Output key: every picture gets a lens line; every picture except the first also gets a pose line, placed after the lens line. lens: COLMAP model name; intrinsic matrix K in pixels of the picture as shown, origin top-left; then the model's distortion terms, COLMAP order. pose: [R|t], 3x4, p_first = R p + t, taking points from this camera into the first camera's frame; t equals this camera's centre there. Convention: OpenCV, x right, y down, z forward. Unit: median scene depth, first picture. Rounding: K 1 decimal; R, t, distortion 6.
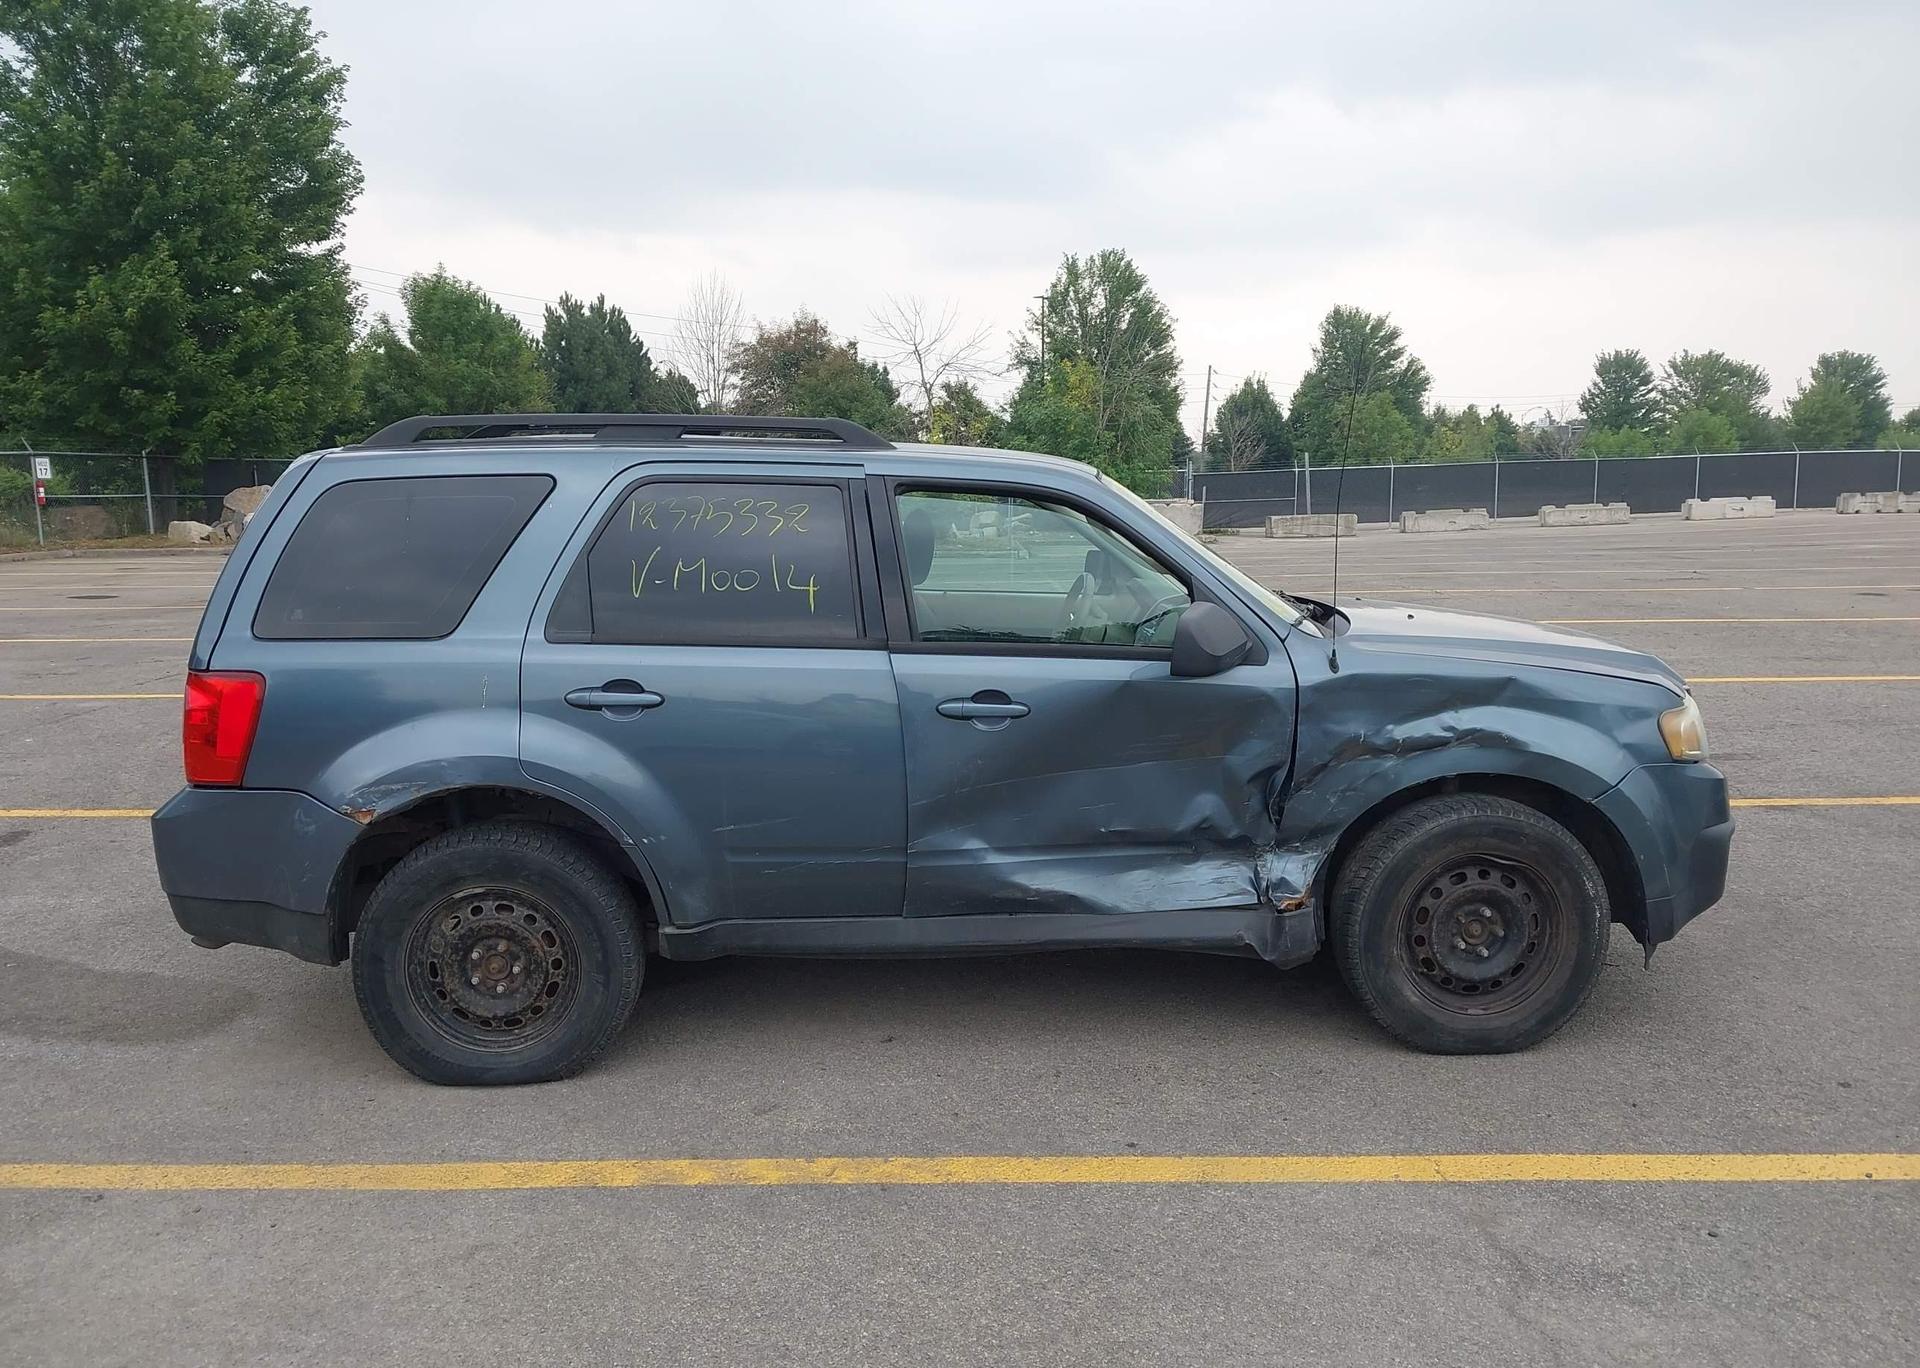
lens RADIAL K [[1514.6, 0, 949.5], [0, 1514.6, 701.7], [0, 0, 1]] dist [0.017806, -0.020177]
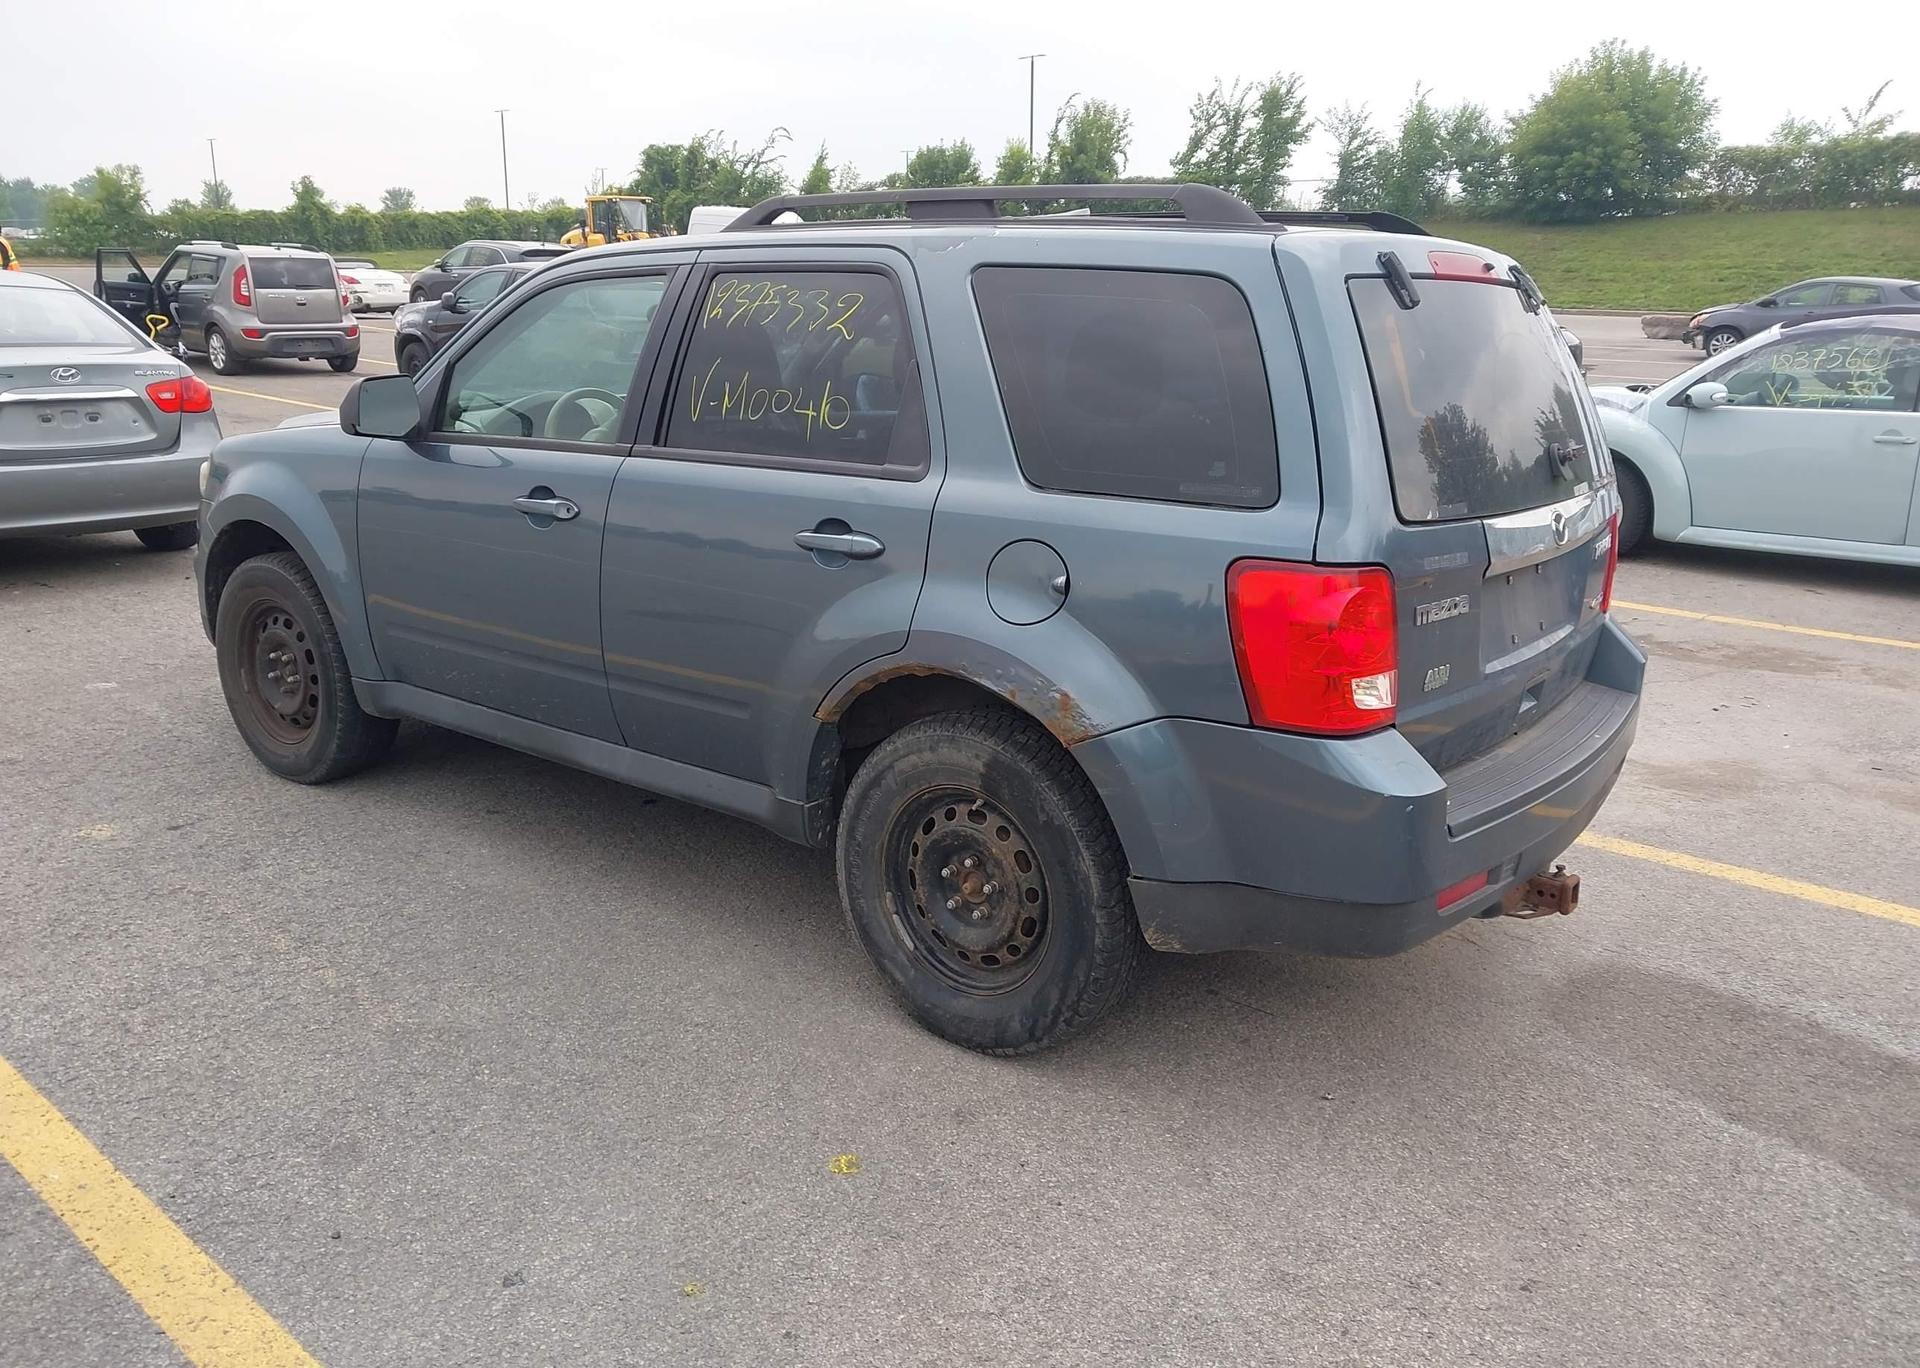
lens RADIAL K [[1514.6, 0, 958.8], [0, 1514.6, 691.4], [0, 0, 1]] dist [0.017806, -0.020177]
pose [[-0.760884, -0.176913, 0.624306, -0.765388], [0.082779, 0.927791, 0.363802, -0.271884], [-0.643587, 0.328491, -0.691296, 1.868598]]
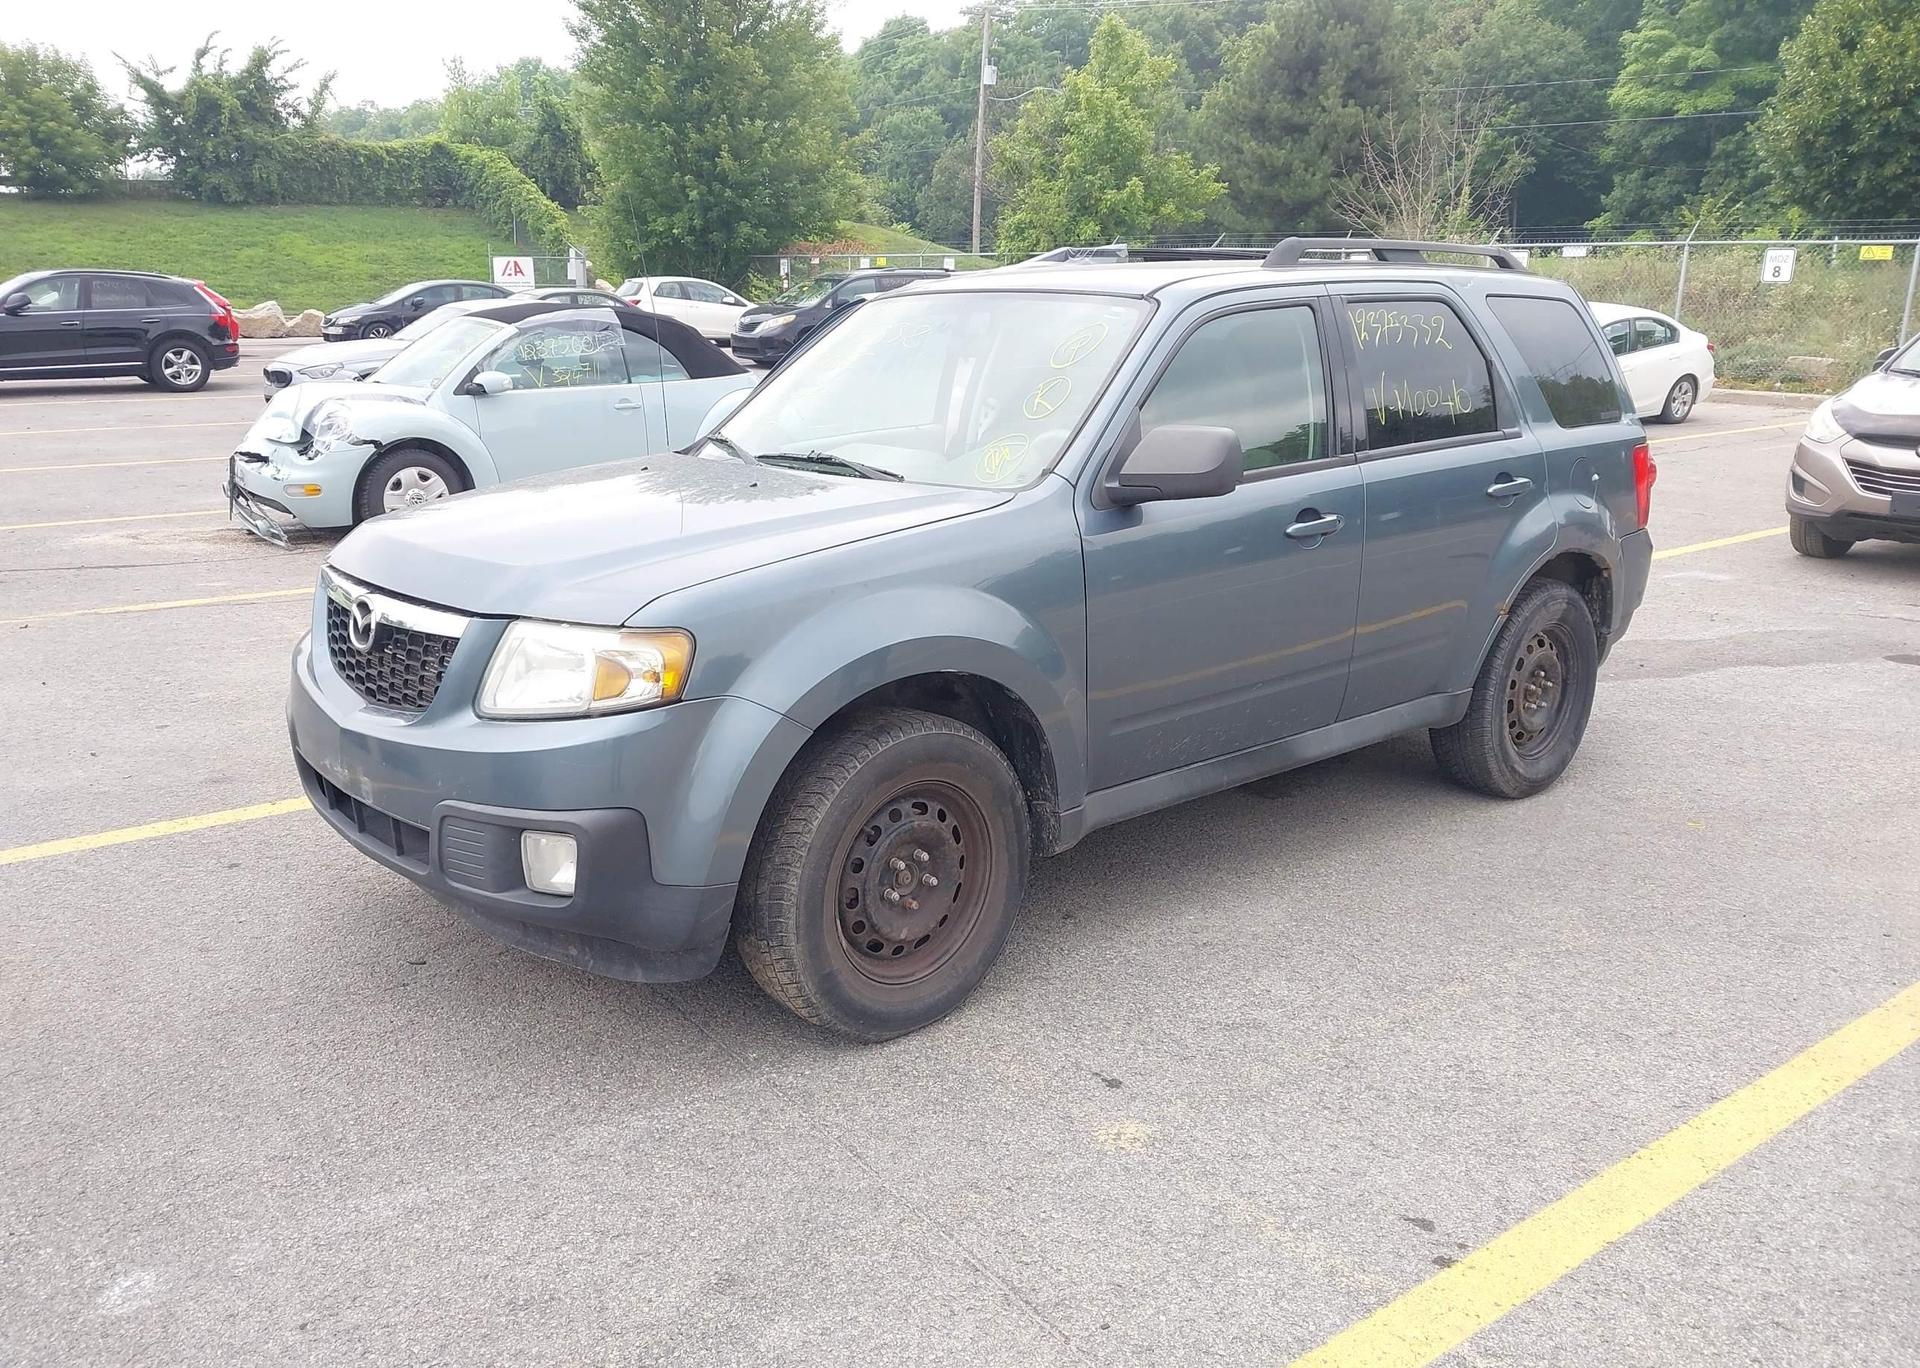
lens RADIAL K [[1514.6, 0, 958.2], [0, 1514.6, 681.4], [0, 0, 1]] dist [0.017806, -0.020177]
pose [[-0.786096, 0.150268, -0.599560, 0.767550], [-0.095575, 0.928781, 0.358093, -0.295492], [0.610670, 0.338798, -0.715750, 1.948008]]
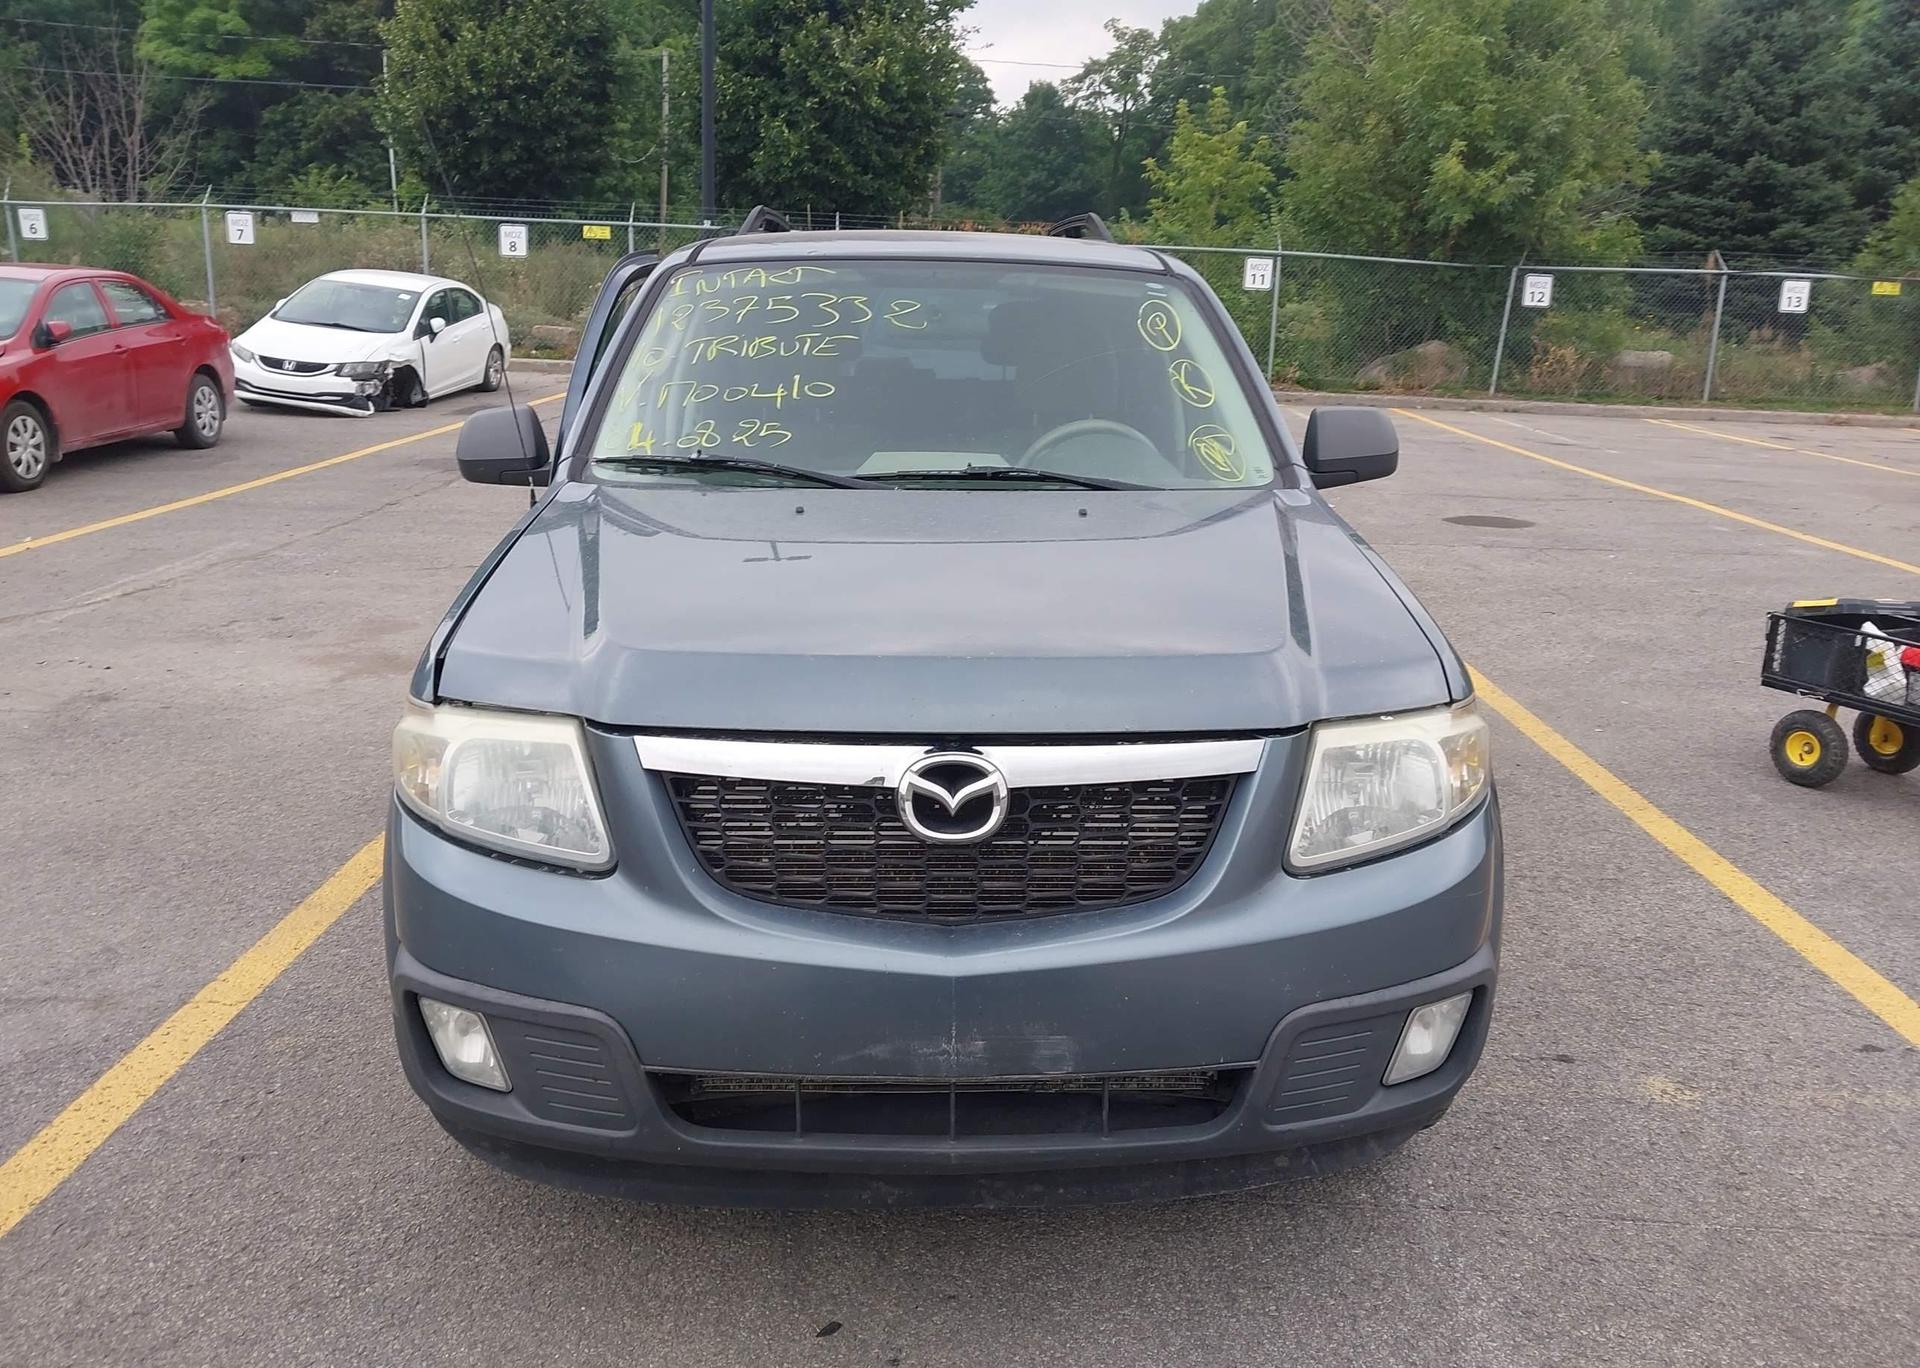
lens RADIAL K [[1514.6, 0, 941.5], [0, 1514.6, 668.2], [0, 0, 1]] dist [0.017806, -0.020177]
pose [[-0.016298, 0.244249, -0.969576, 0.985897], [-0.177350, 0.953622, 0.243211, -0.165777], [0.984013, 0.175918, 0.027775, 1.157311]]
